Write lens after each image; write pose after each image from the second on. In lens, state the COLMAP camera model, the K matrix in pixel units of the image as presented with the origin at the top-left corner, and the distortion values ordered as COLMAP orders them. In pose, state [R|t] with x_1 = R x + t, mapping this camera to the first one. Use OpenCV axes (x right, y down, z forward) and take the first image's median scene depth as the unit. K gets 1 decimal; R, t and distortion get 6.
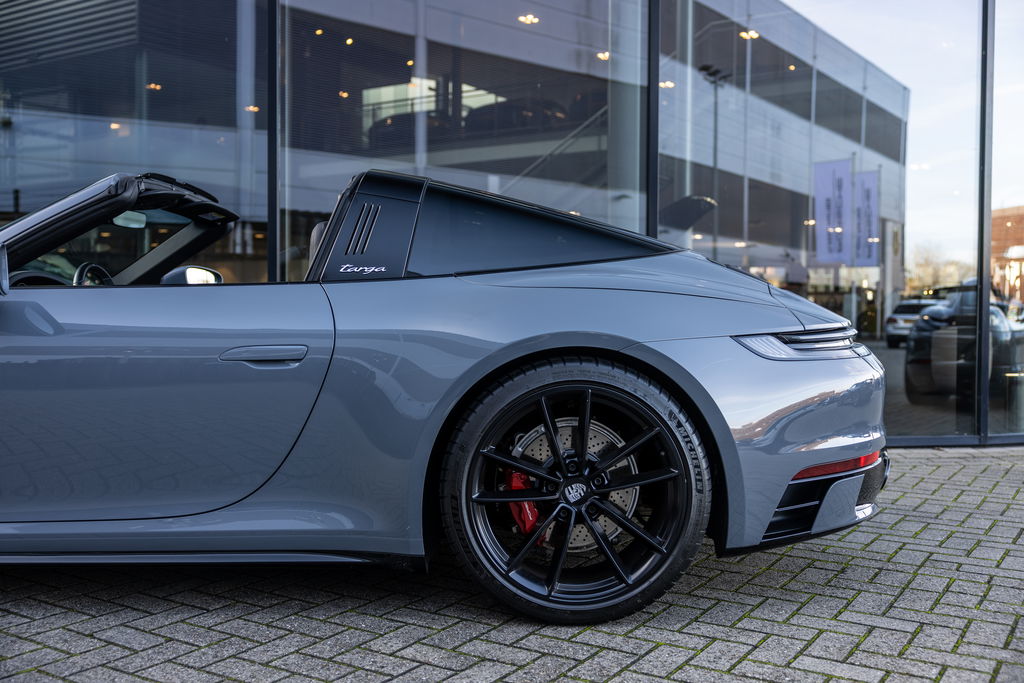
lens RADIAL K [[1025.3, 0, 512.0], [0, 1025.3, 341.5], [0, 0, 1]] dist [0.014979, 0.007650]
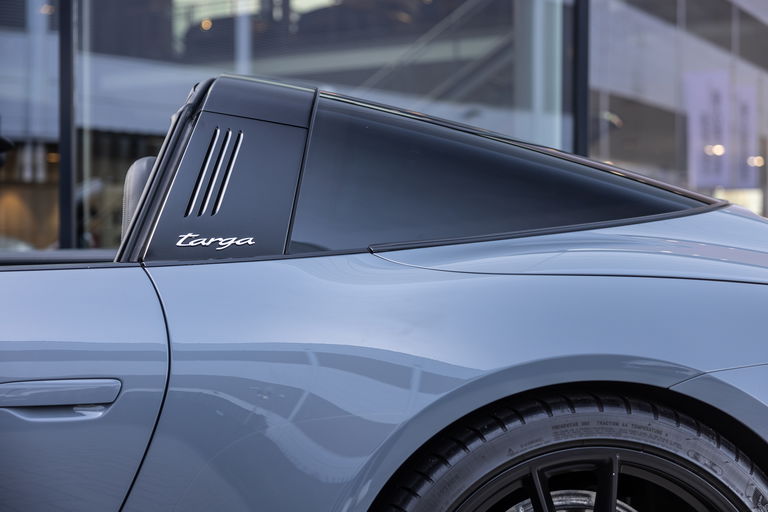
lens RADIAL K [[1096.5, 0, 384.0], [0, 1096.5, 256.0], [0, 0, 1]] dist [0.023035, 0.053169]
pose [[0.998835, -0.004800, 0.048009, -0.022756], [0.005194, 0.999954, -0.008089, -0.016336], [-0.047968, 0.008329, 0.998814, 0.103929]]
